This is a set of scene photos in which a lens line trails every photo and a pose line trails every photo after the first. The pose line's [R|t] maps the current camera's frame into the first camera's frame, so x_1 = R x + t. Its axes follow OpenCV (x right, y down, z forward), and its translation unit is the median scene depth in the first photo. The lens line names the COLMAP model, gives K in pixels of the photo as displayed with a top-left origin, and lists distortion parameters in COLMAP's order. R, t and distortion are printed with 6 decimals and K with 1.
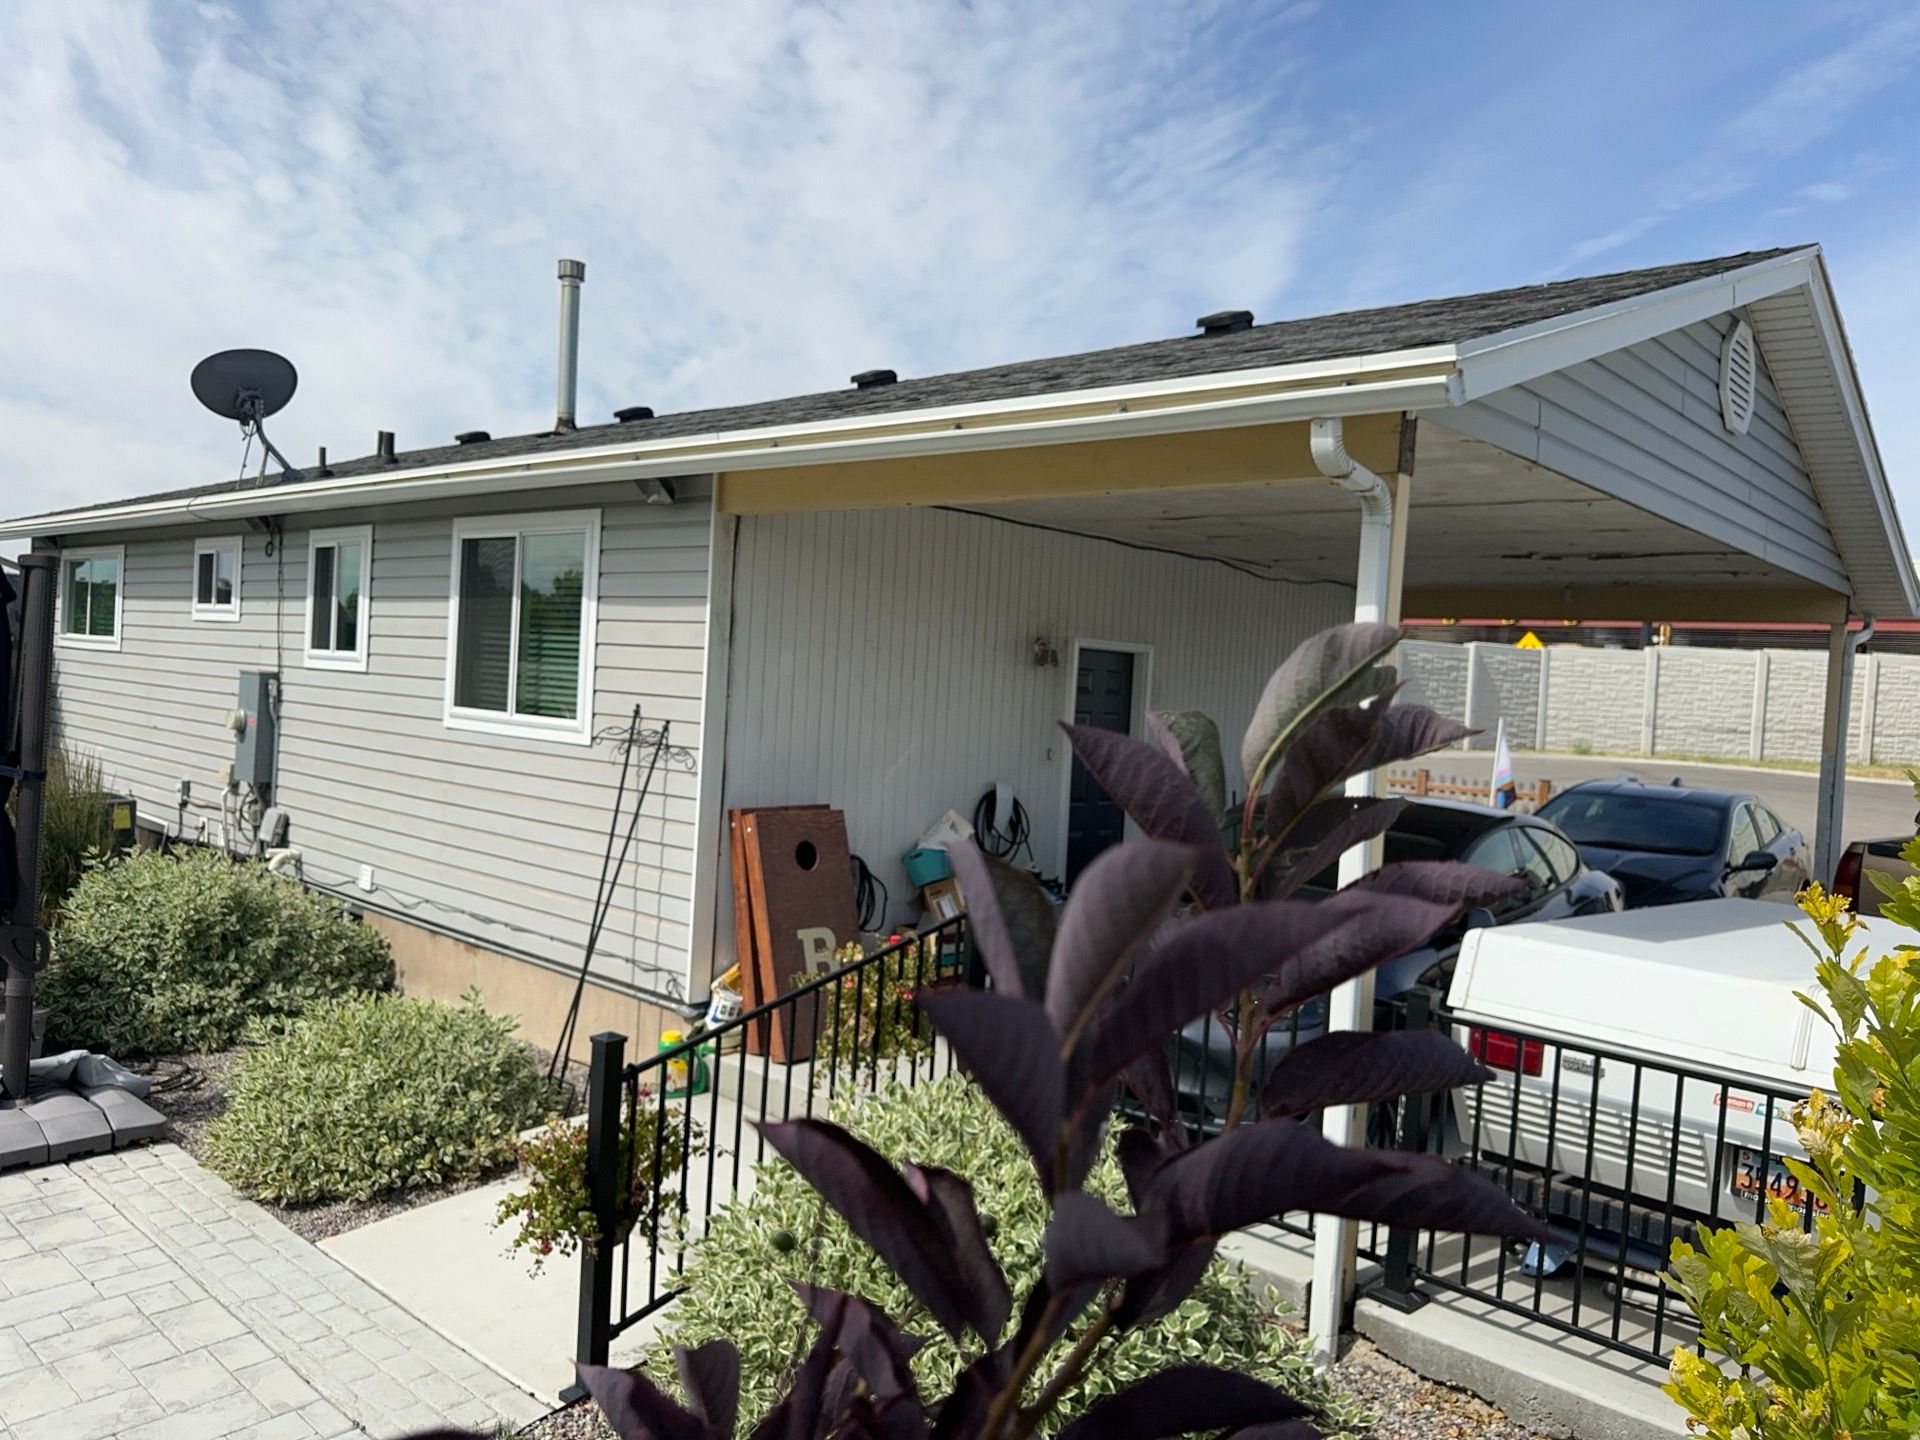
lens RADIAL K [[1439.0, 0, 953.5], [0, 1439.0, 725.7], [0, 0, 1]] dist [0.034002, -0.046770]
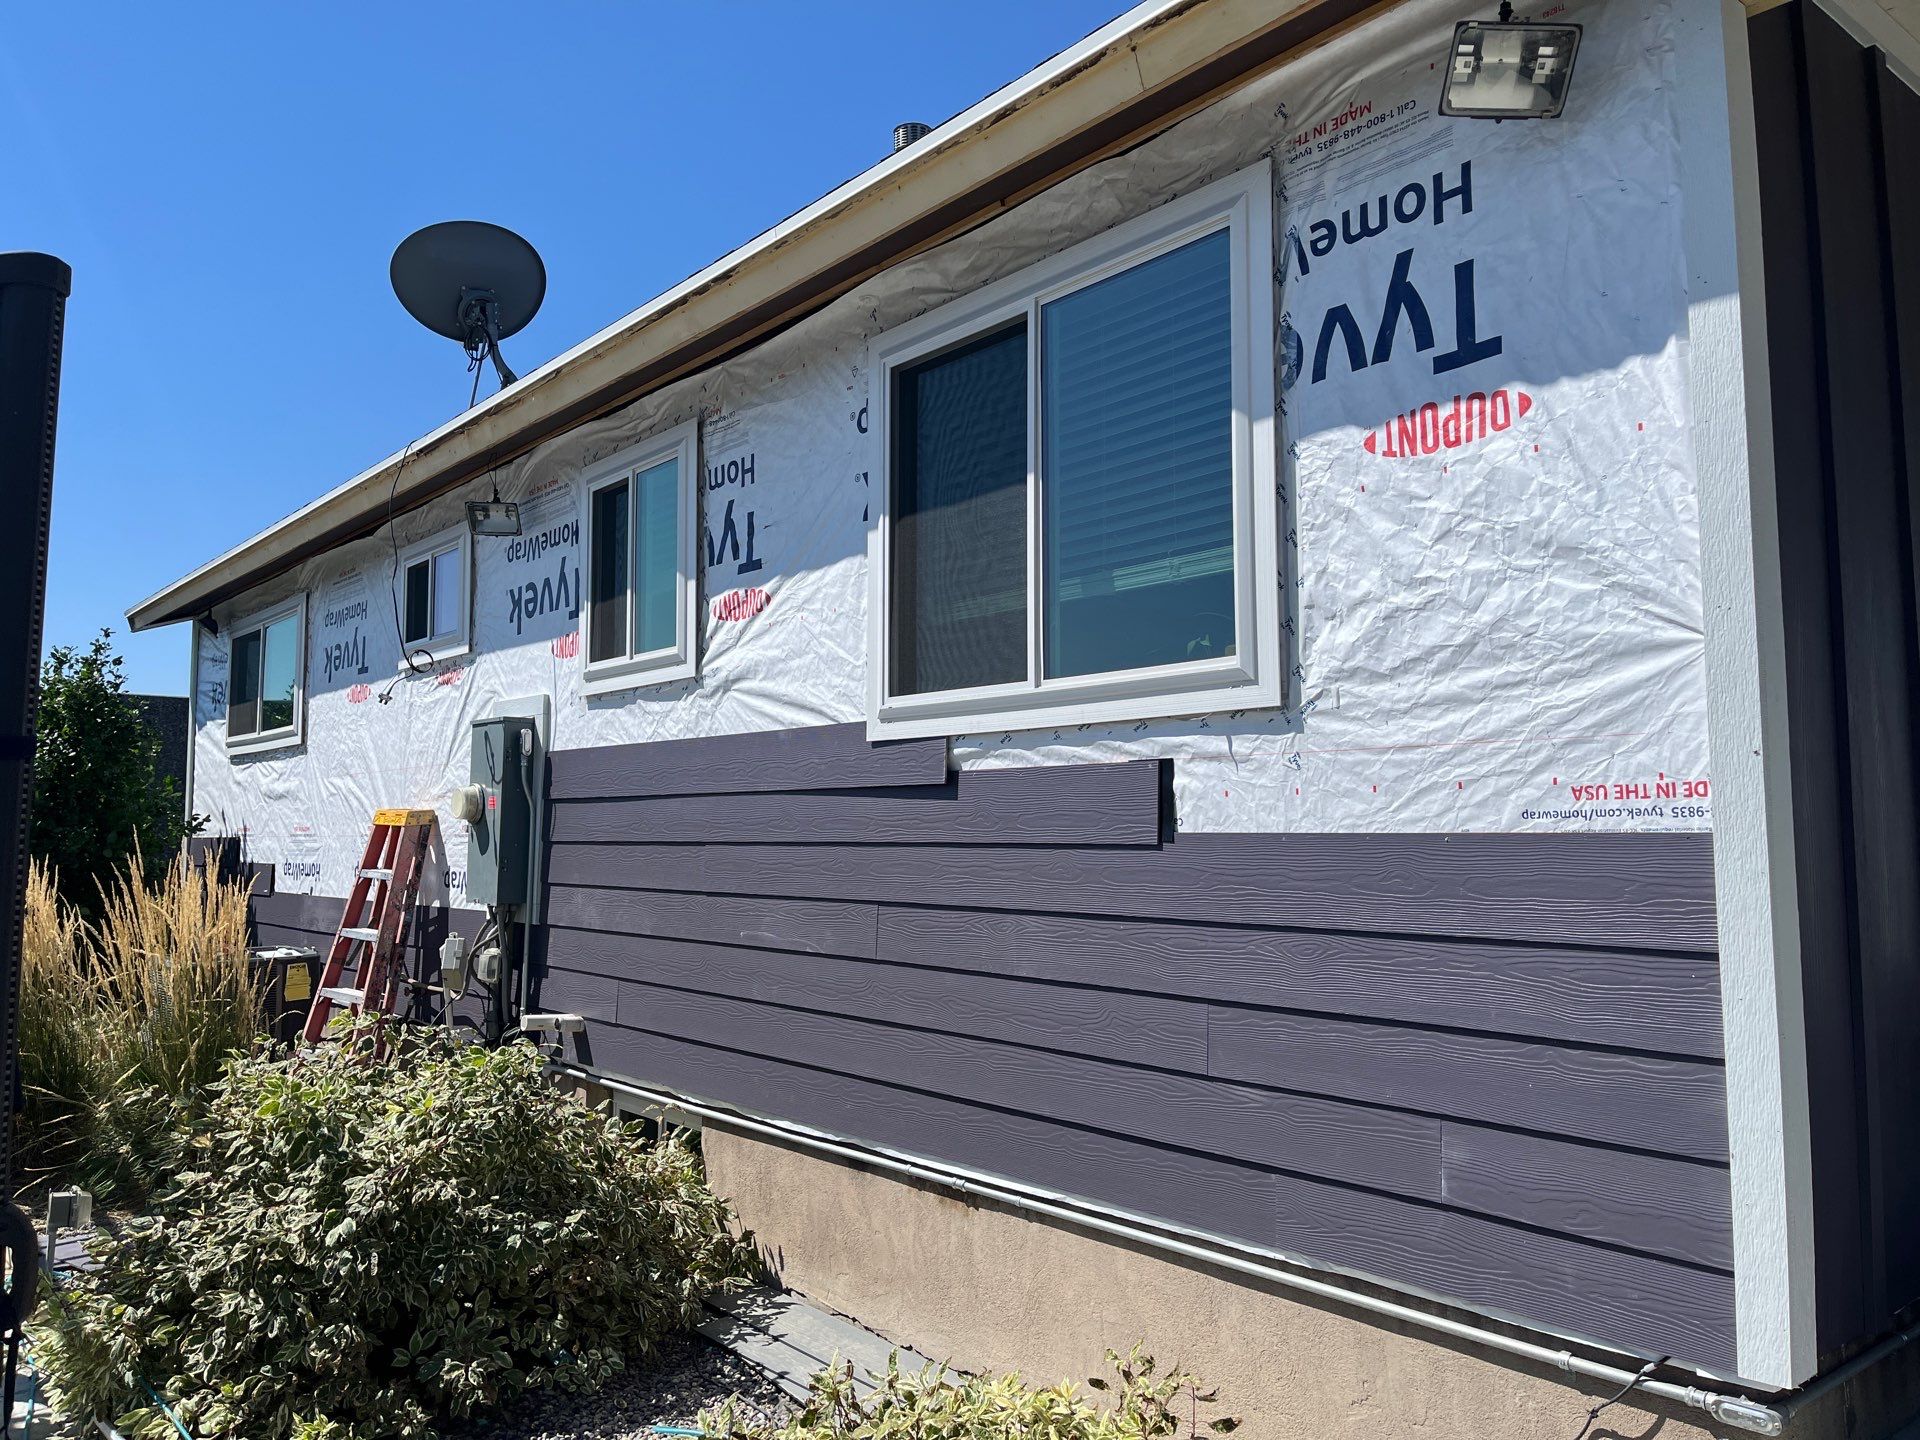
lens RADIAL K [[1439.0, 0, 973.7], [0, 1439.0, 701.1], [0, 0, 1]] dist [0.034002, -0.046770]
pose [[0.991599, -0.077066, -0.103888, -0.266509], [0.063616, 0.989850, -0.127080, 0.053755], [0.112627, 0.119403, 0.986437, 0.511557]]
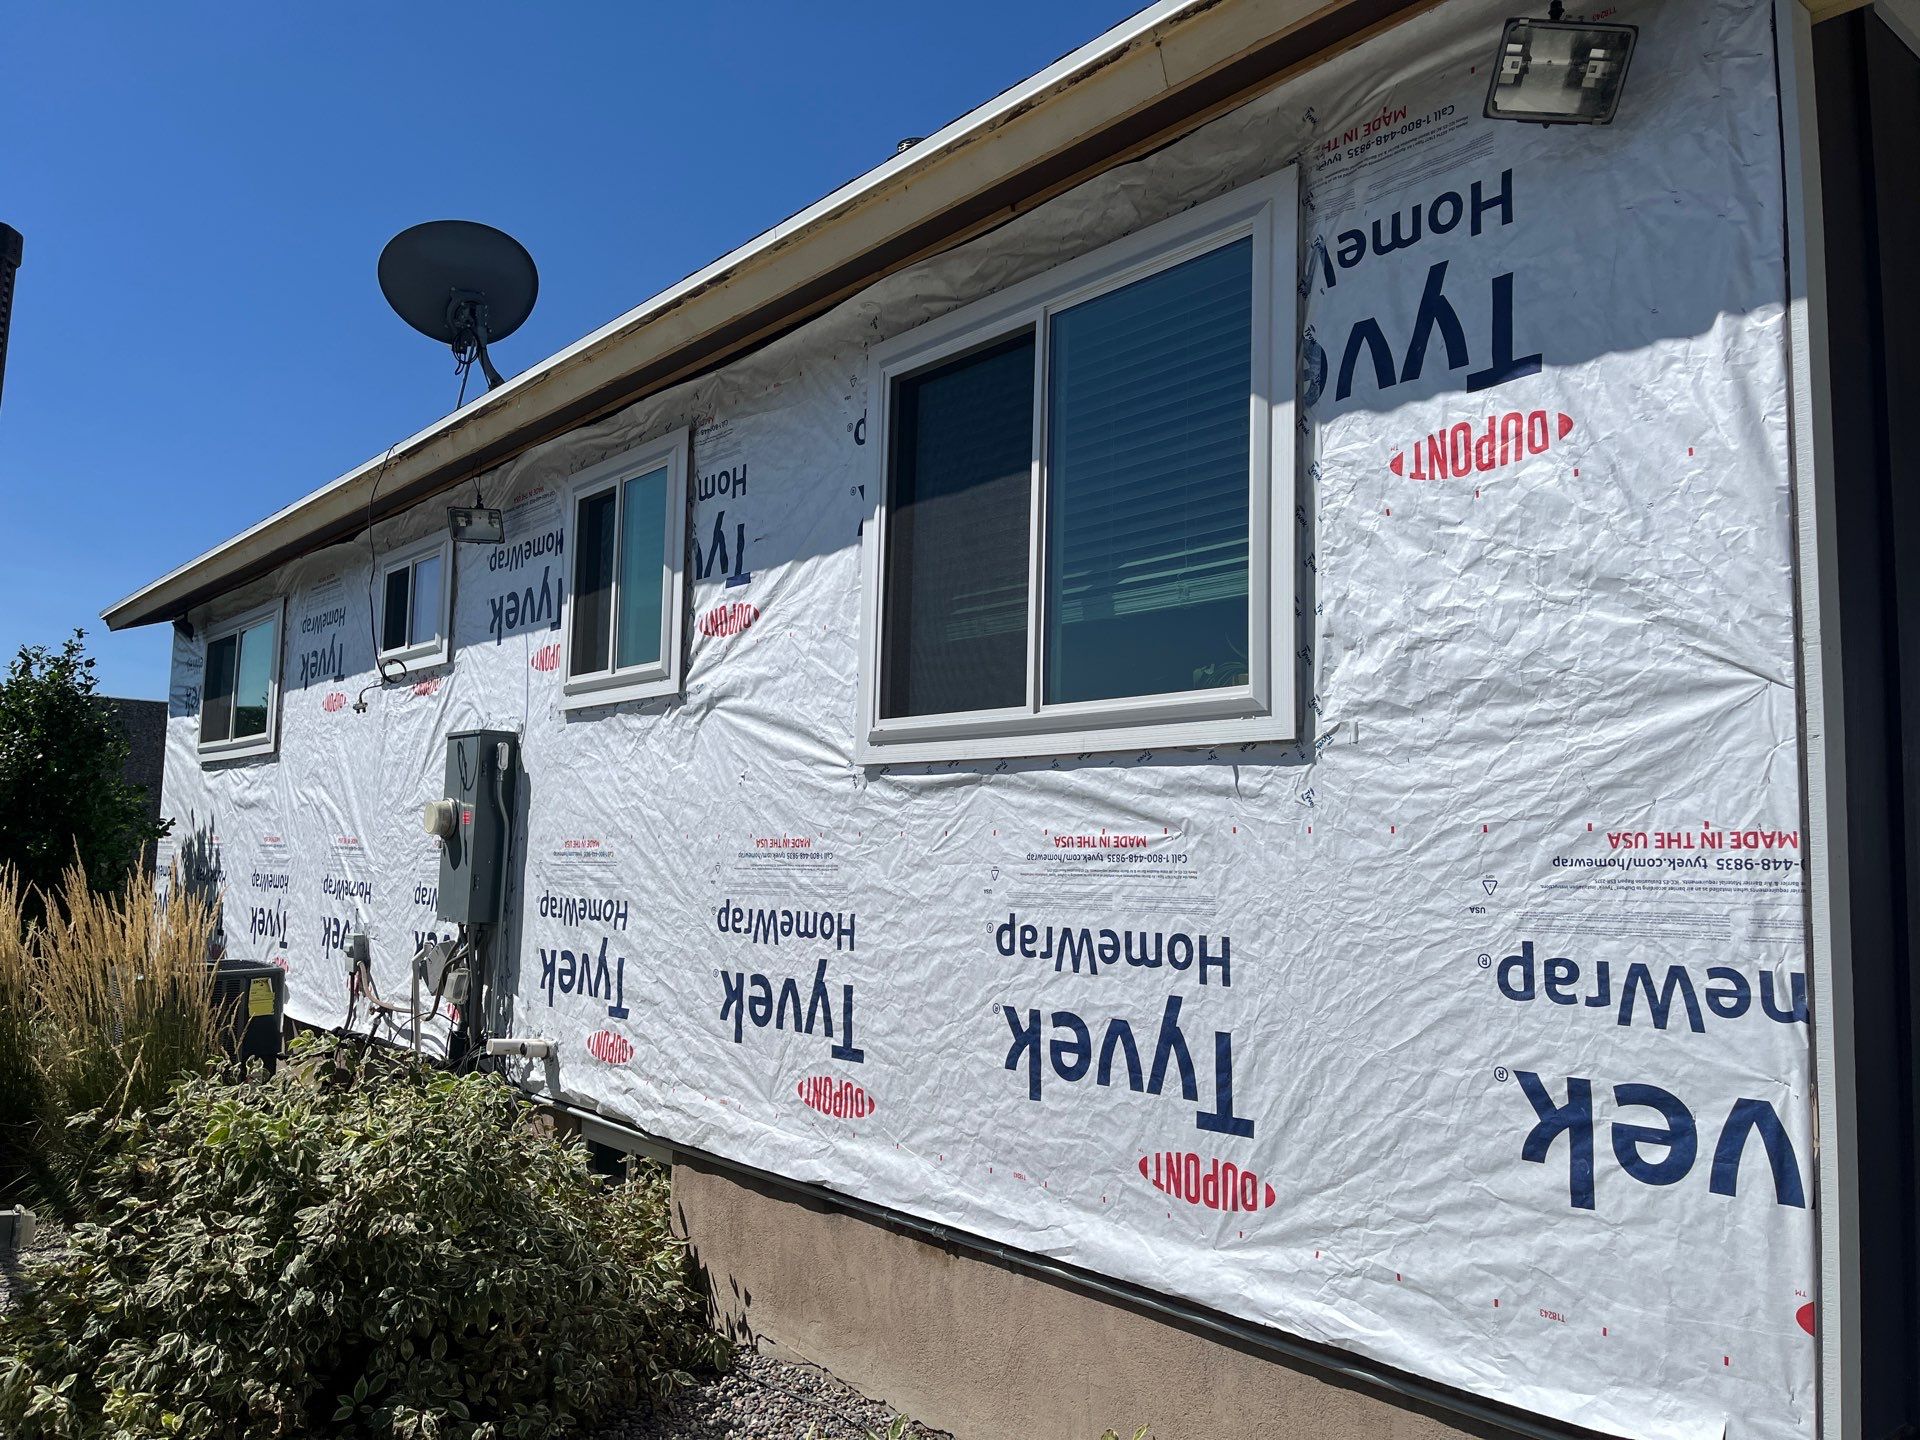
lens RADIAL K [[1452.3, 0, 960.5], [0, 1452.3, 706.6], [0, 0, 1]] dist [0.013964, -0.005374]
pose [[0.993344, -0.052508, -0.102524, -0.271011], [0.037787, 0.989347, -0.140583, 0.051745], [0.108814, 0.135774, 0.984746, 0.527478]]
